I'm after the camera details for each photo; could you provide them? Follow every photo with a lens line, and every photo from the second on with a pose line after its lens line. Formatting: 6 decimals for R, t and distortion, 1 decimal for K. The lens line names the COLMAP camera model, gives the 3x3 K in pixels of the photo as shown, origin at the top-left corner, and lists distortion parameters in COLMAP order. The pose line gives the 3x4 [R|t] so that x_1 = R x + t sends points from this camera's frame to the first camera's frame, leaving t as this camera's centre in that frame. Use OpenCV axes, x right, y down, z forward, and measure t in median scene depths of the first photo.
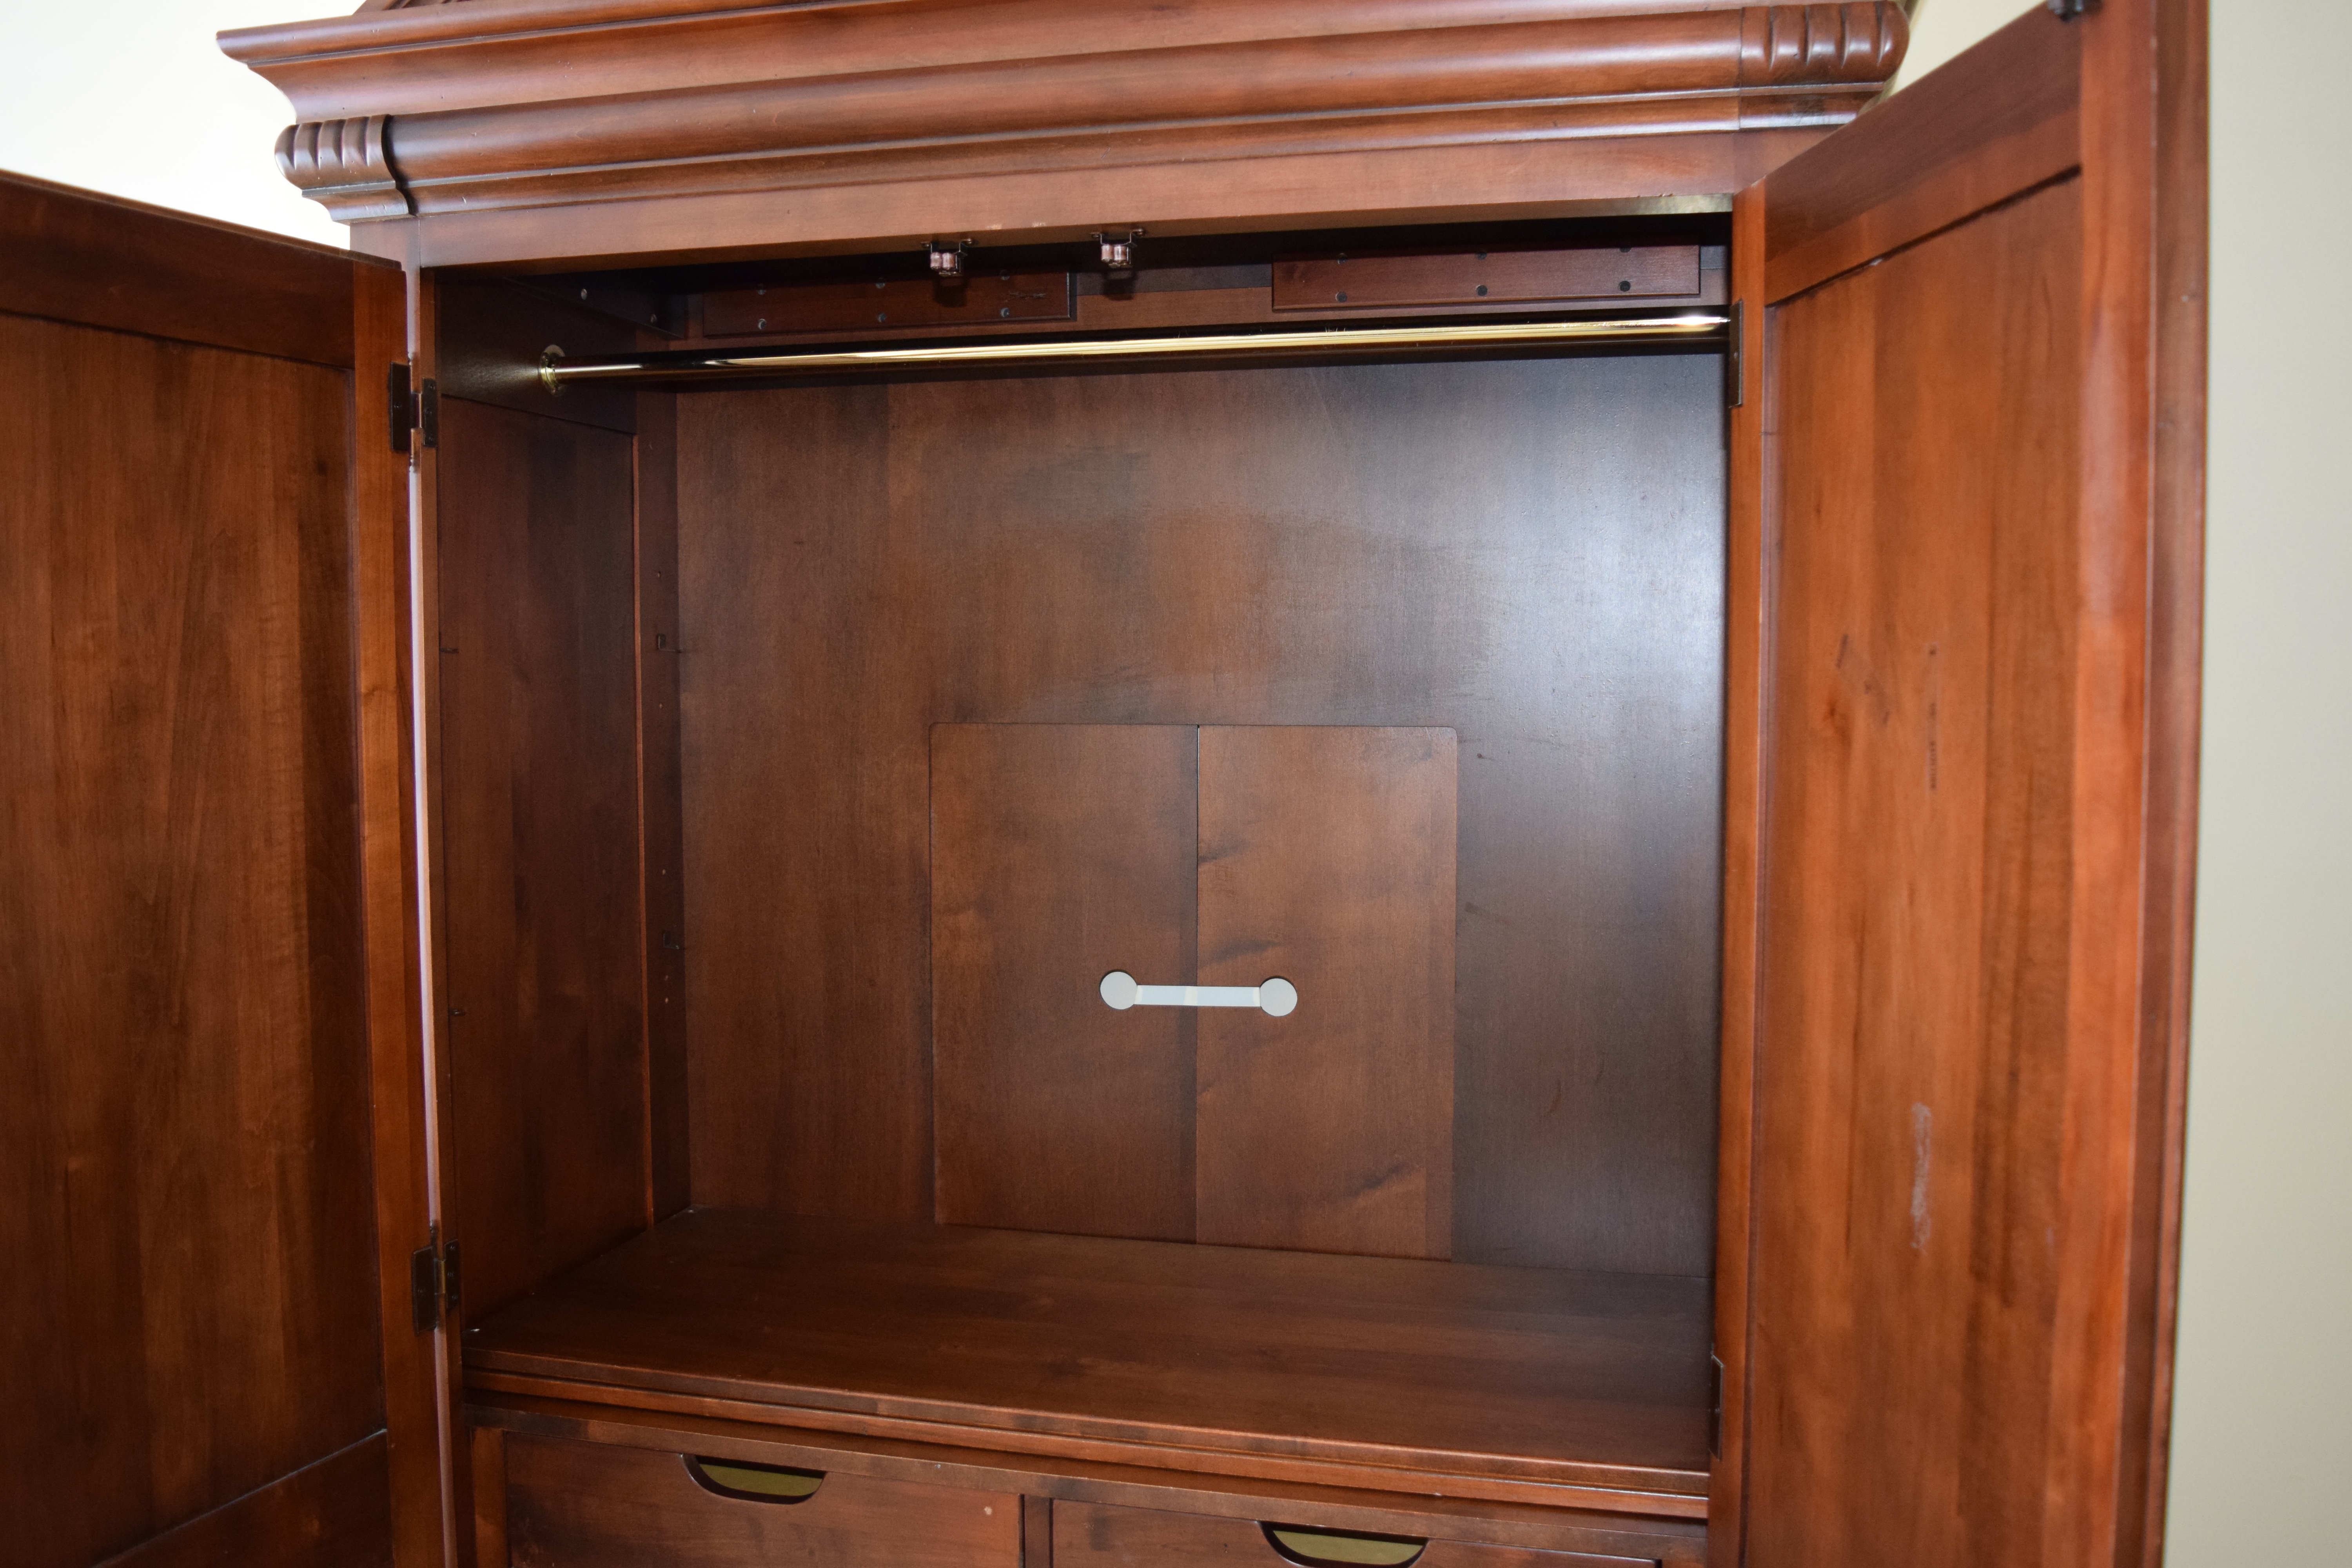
lens RADIAL K [[1990.7, 0, 1189.8], [0, 1990.7, 776.0], [0, 0, 1]] dist [-0.089684, 0.030253]
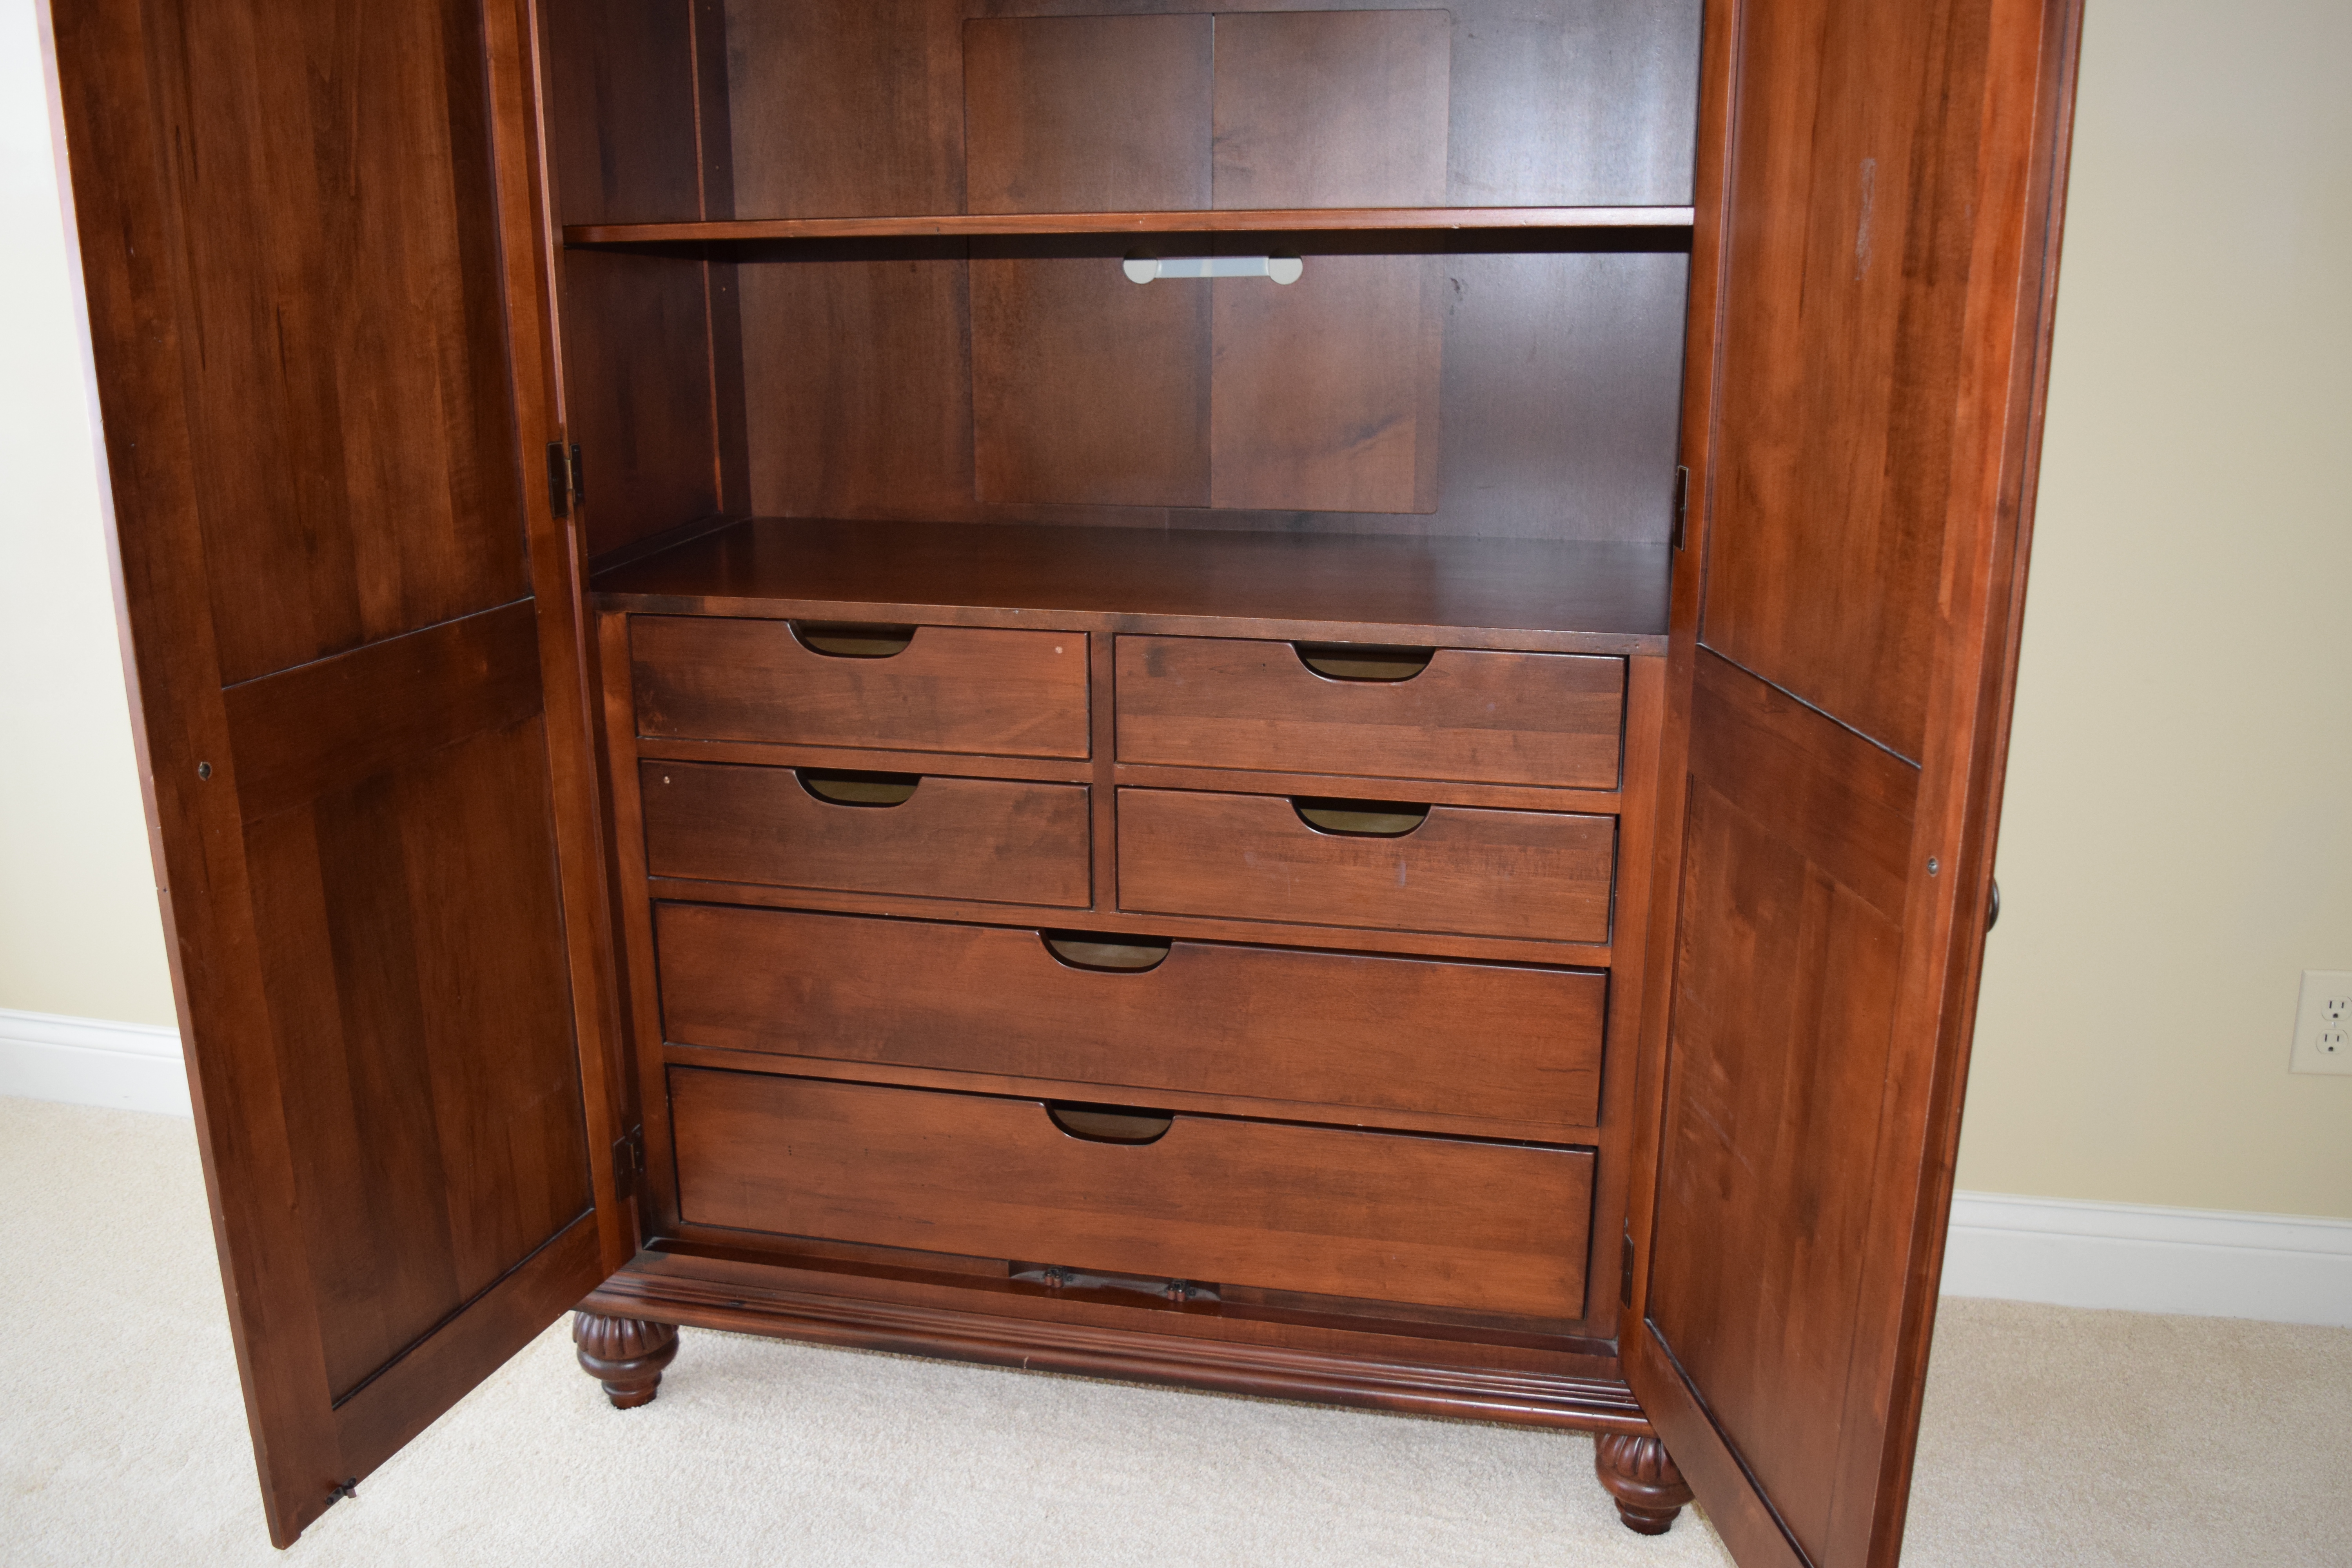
lens RADIAL K [[1990.7, 0, 1190.6], [0, 1990.7, 773.9], [0, 0, 1]] dist [-0.089684, 0.030253]
pose [[0.998973, -0.013879, 0.043135, -0.081867], [0.004391, 0.977105, 0.212714, 0.206828], [-0.045099, -0.212306, 0.976162, -0.193860]]
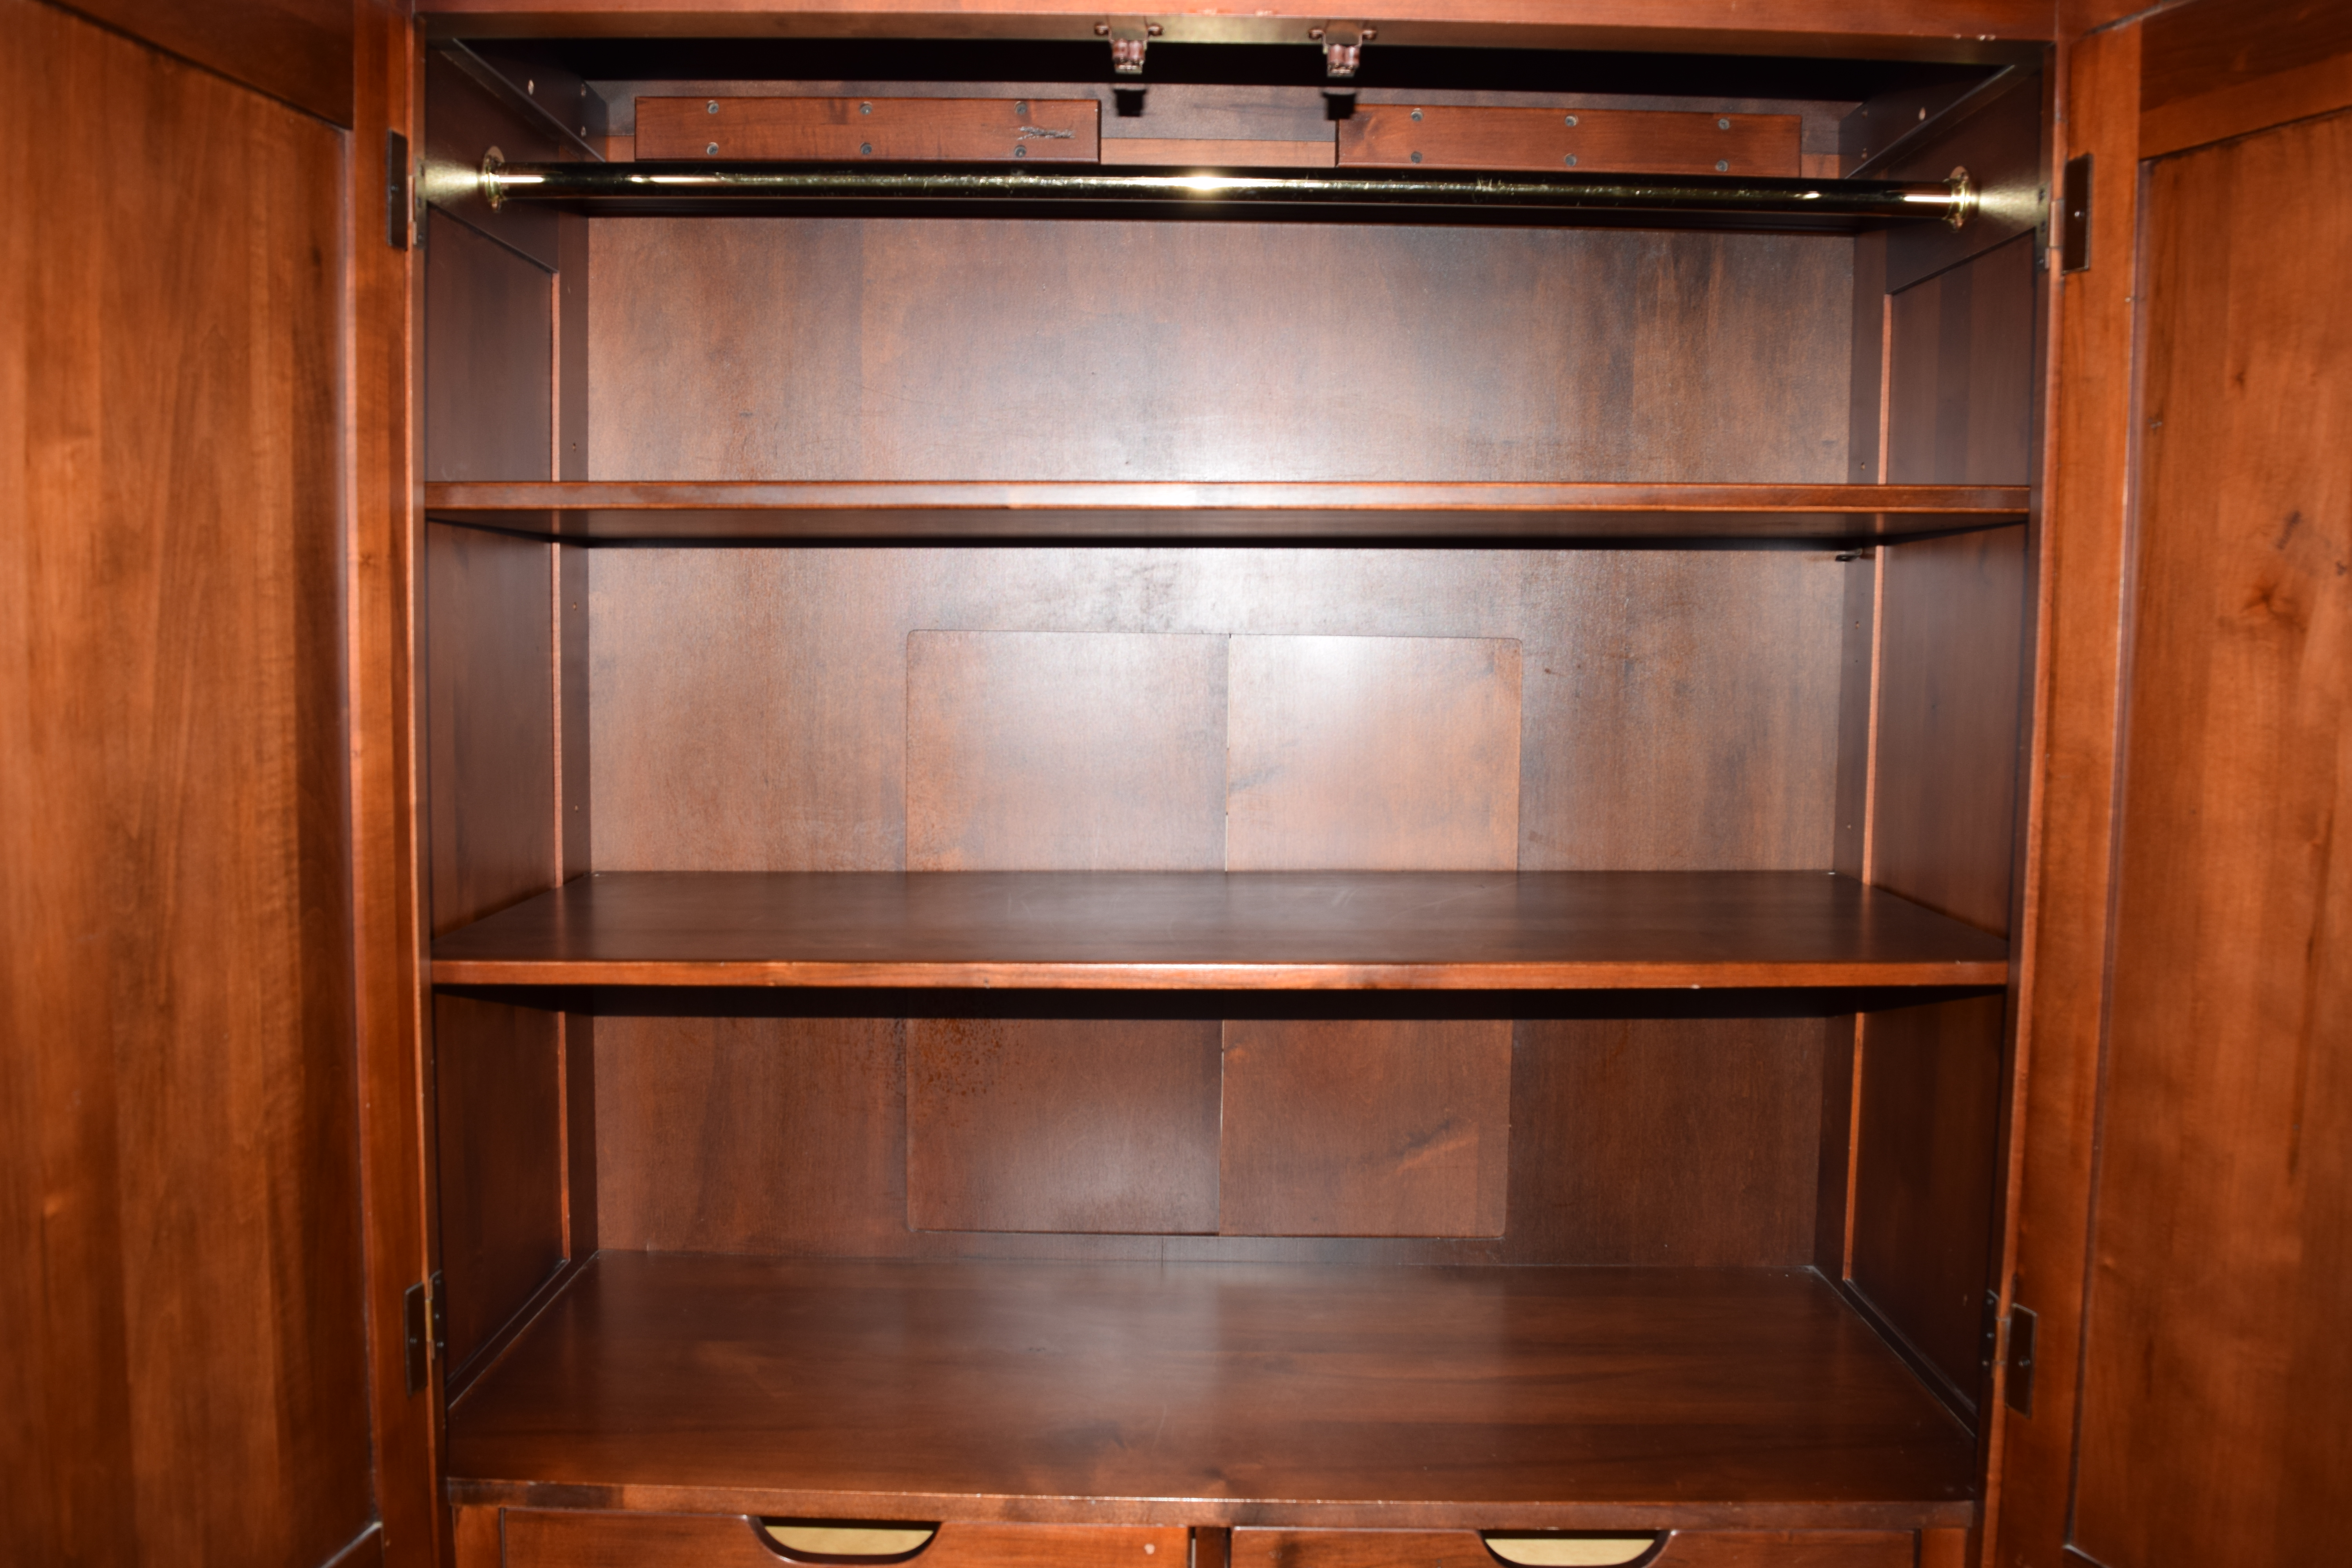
lens RADIAL K [[1990.7, 0, 1199.2], [0, 1990.7, 777.4], [0, 0, 1]] dist [-0.089684, 0.030253]
pose [[0.968901, -0.004578, 0.247407, -0.309755], [-0.000260, 0.999809, 0.019519, 0.027601], [-0.247449, -0.018976, 0.968715, 0.195797]]
